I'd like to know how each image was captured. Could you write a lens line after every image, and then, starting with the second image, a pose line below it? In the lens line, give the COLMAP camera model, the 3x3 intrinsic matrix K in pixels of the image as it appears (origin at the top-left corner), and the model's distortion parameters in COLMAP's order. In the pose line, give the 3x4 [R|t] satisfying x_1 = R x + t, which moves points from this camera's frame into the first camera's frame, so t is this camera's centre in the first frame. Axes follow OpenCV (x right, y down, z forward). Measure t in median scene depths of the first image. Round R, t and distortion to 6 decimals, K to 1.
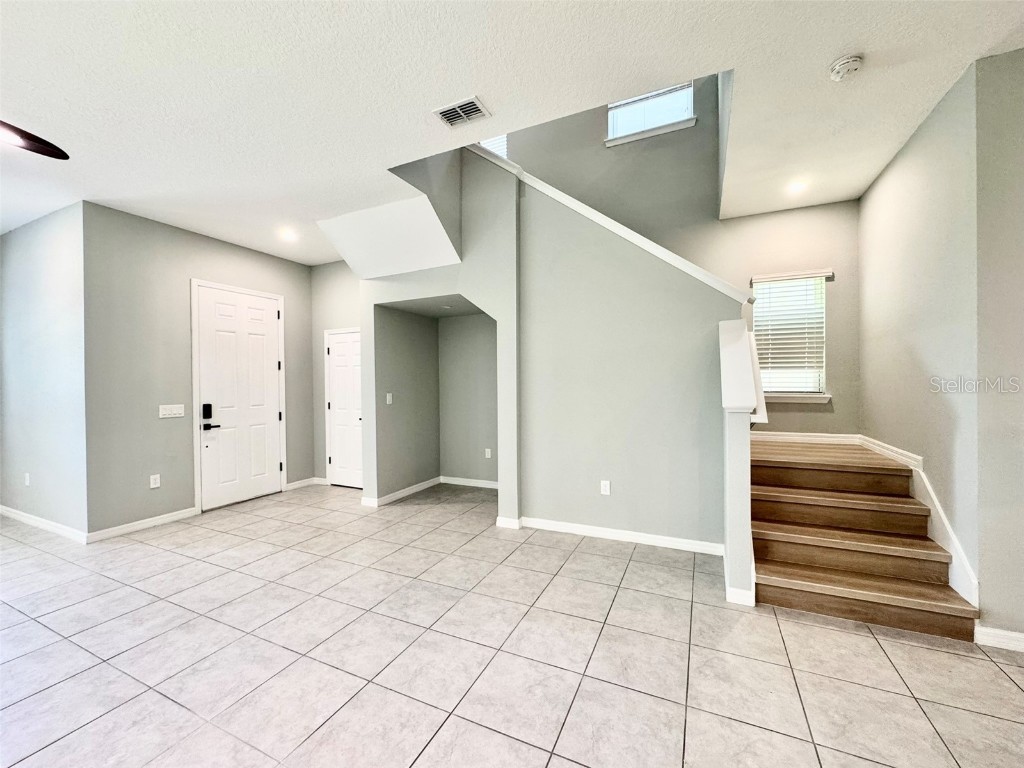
lens RADIAL K [[411.0, 0, 512.0], [0, 411.0, 384.0], [0, 0, 1]] dist [-0.003459, 0.000163]
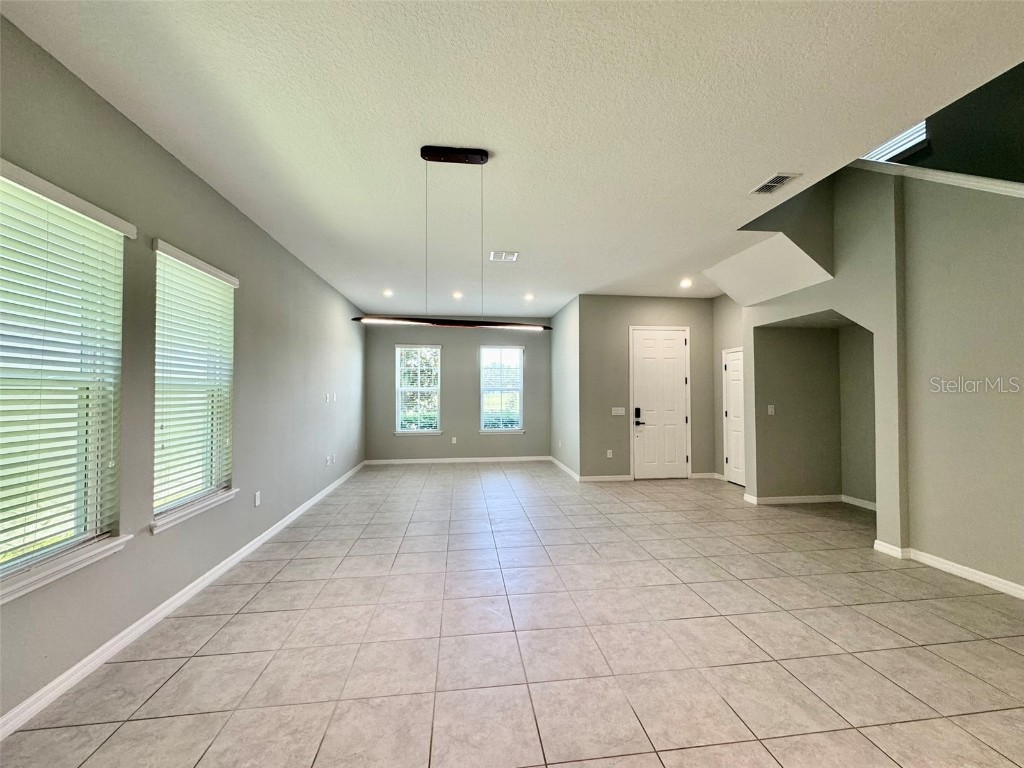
lens RADIAL K [[411.0, 0, 512.0], [0, 411.0, 384.0], [0, 0, 1]] dist [-0.003459, 0.000163]
pose [[0.533717, -0.008706, -0.845618, 0.318571], [-0.008365, 0.999844, -0.015573, -0.012985], [0.845622, 0.015385, 0.533561, -0.214173]]
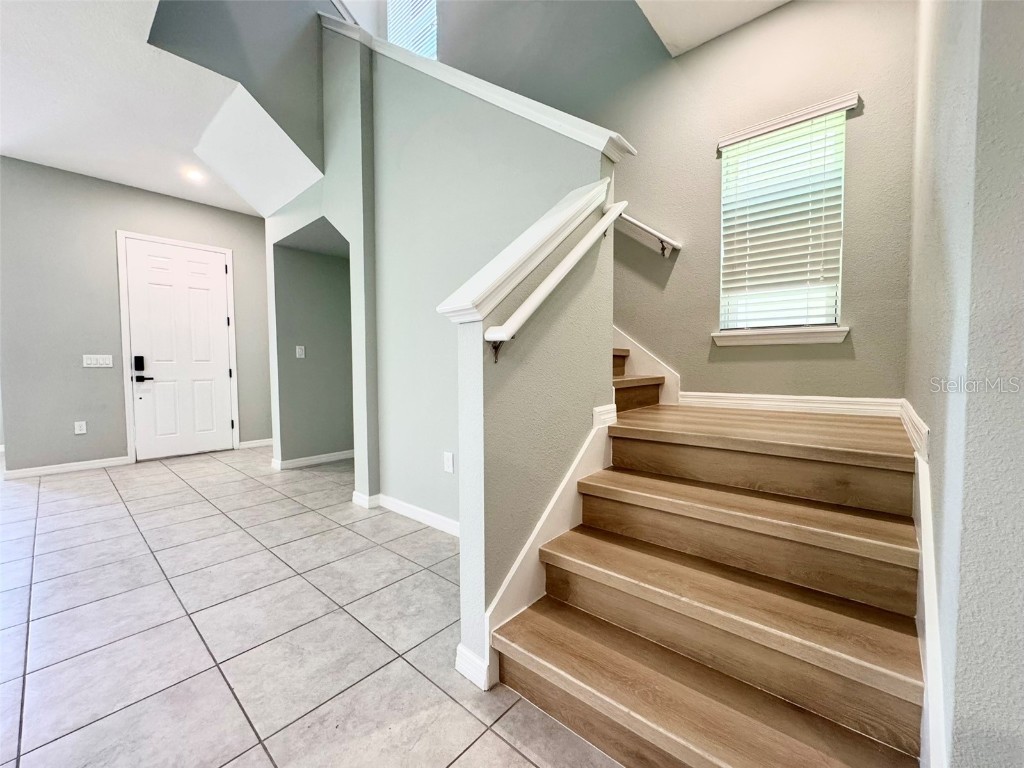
lens RADIAL K [[411.0, 0, 512.0], [0, 411.0, 384.0], [0, 0, 1]] dist [-0.003459, 0.000163]
pose [[0.959494, 0.016538, -0.281243, 0.481390], [-0.004920, 0.999107, 0.041966, 0.079925], [0.281686, -0.038882, 0.958719, 0.327195]]
